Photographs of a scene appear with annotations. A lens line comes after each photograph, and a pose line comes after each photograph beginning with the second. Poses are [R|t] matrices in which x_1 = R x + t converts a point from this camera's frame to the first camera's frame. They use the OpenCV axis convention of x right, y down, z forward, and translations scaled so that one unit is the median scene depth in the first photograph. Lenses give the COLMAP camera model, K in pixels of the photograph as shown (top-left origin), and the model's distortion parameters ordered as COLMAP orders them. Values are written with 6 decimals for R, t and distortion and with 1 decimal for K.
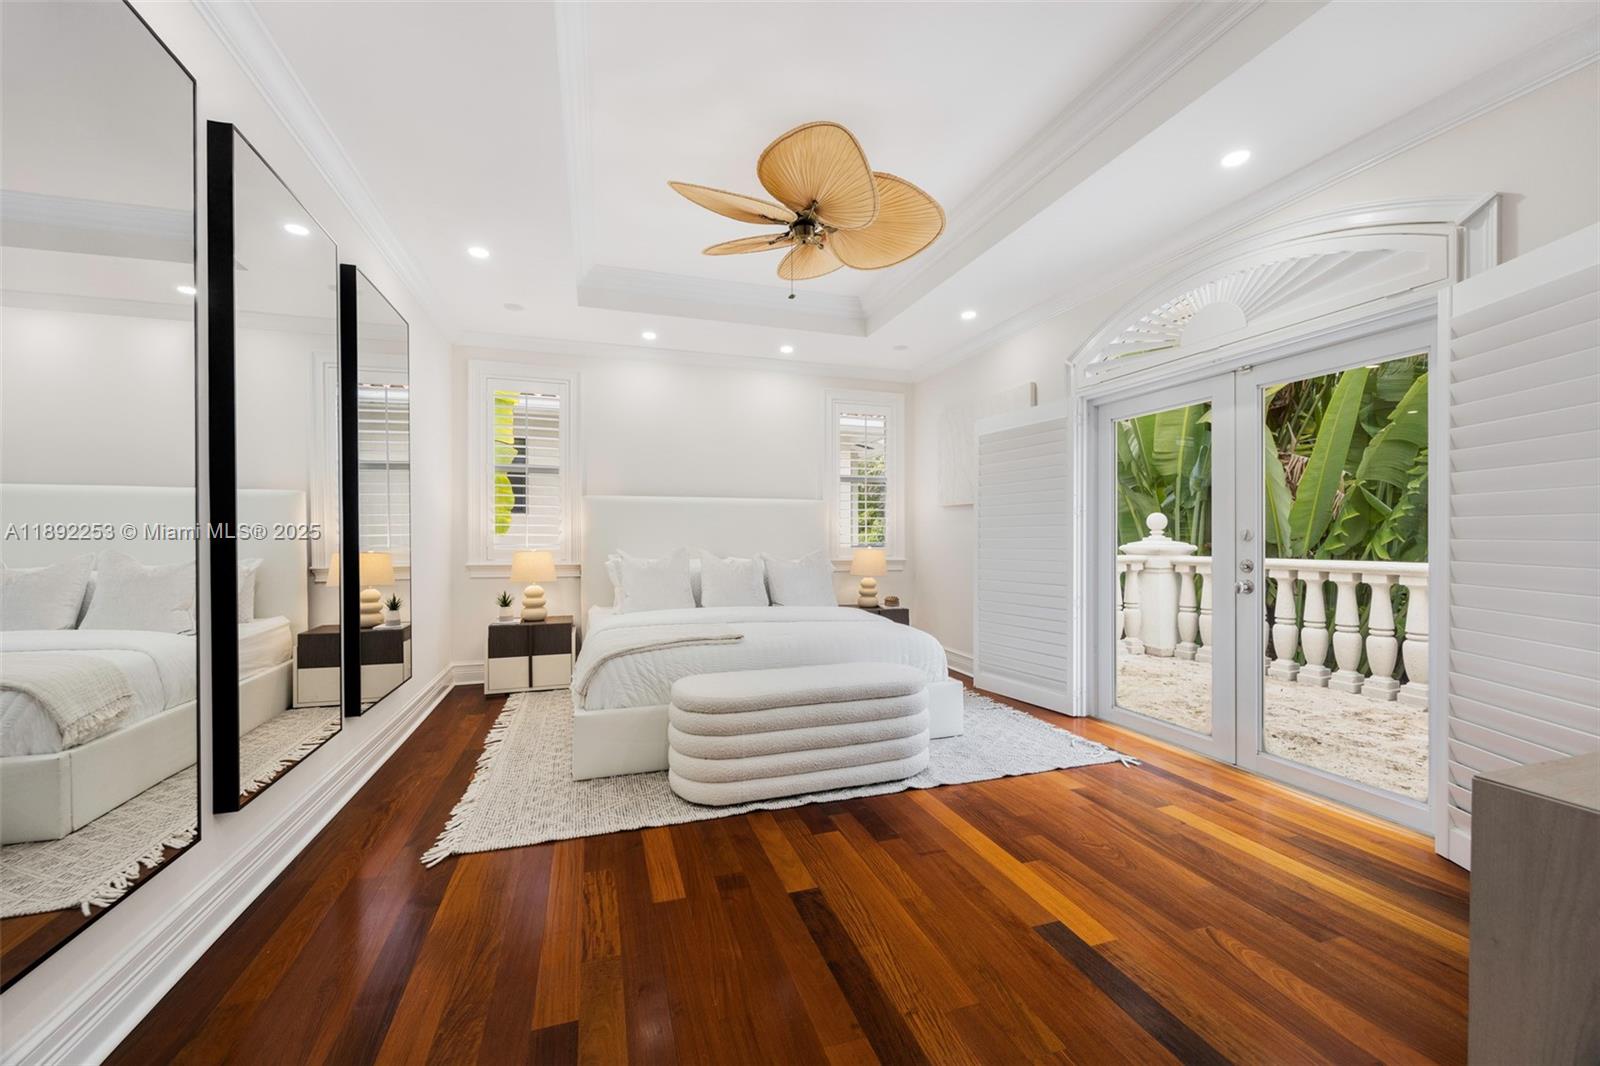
lens RADIAL K [[626.0, 0, 802.5], [0, 626.0, 531.6], [0, 0, 1]] dist [0.001984, 0.000122]
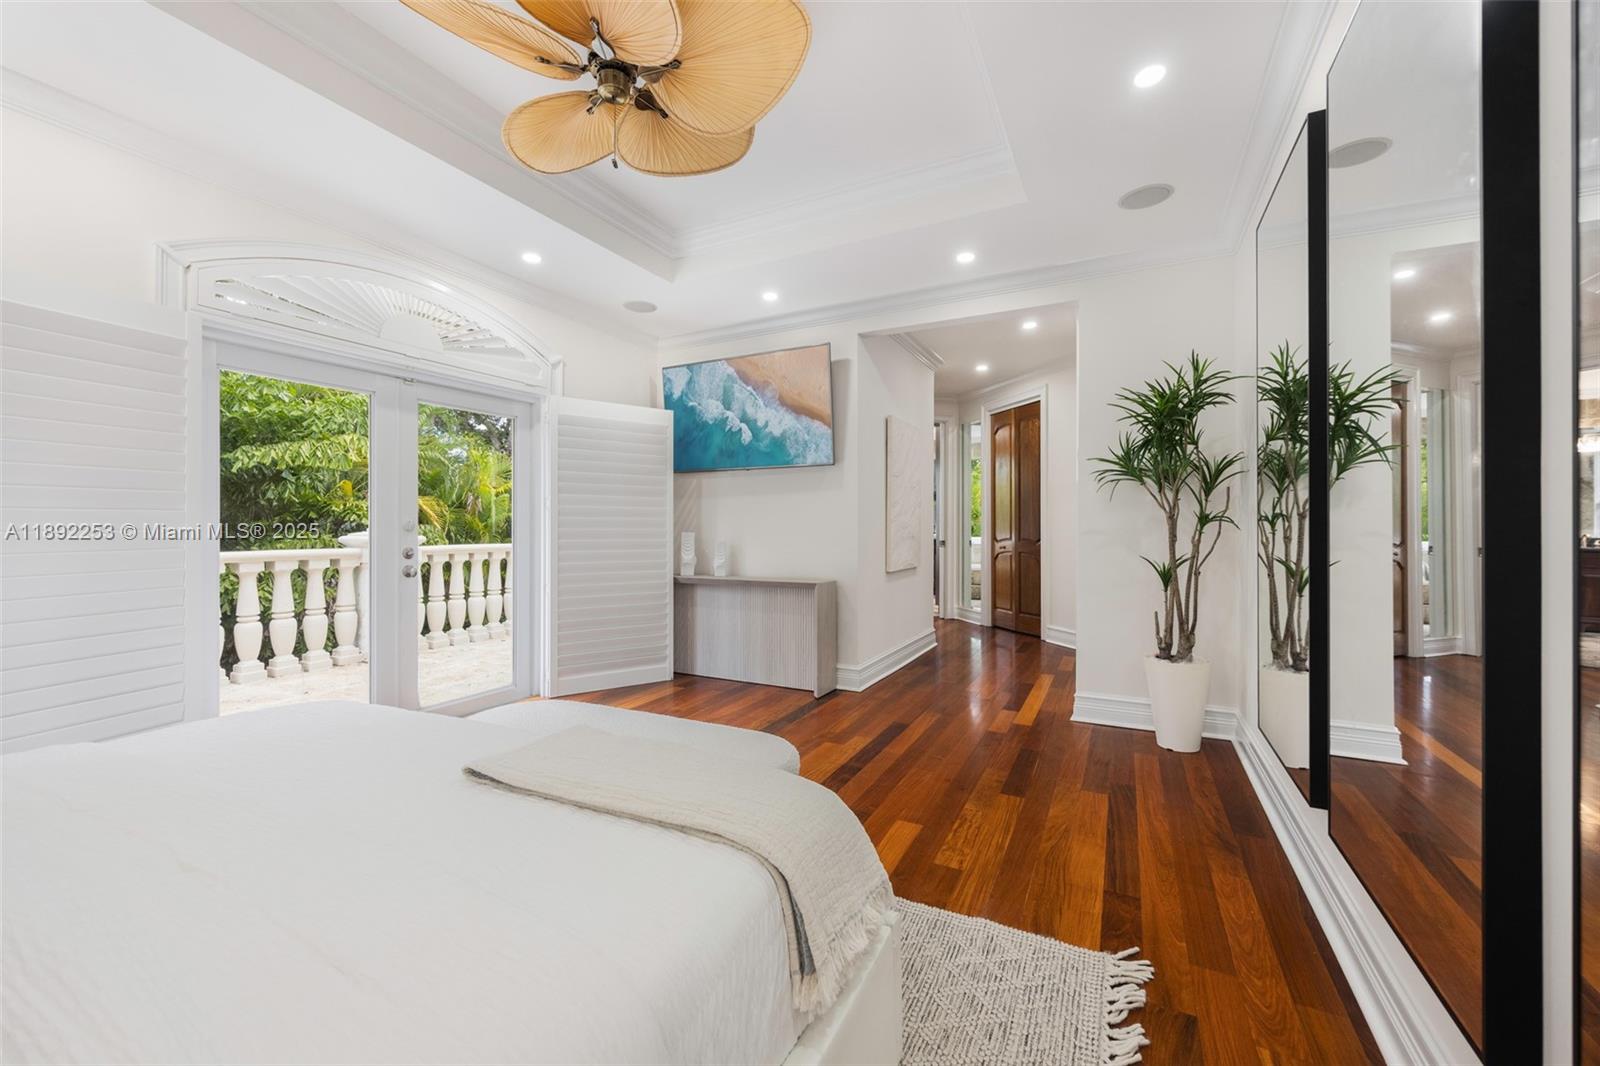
lens RADIAL K [[626.0, 0, 803.7], [0, 626.0, 528.5], [0, 0, 1]] dist [0.001984, 0.000122]
pose [[-0.702168, 0.001498, 0.712010, -0.621936], [0.005212, 0.999982, 0.003037, 0.005195], [-0.711992, 0.005843, -0.702163, 1.328703]]
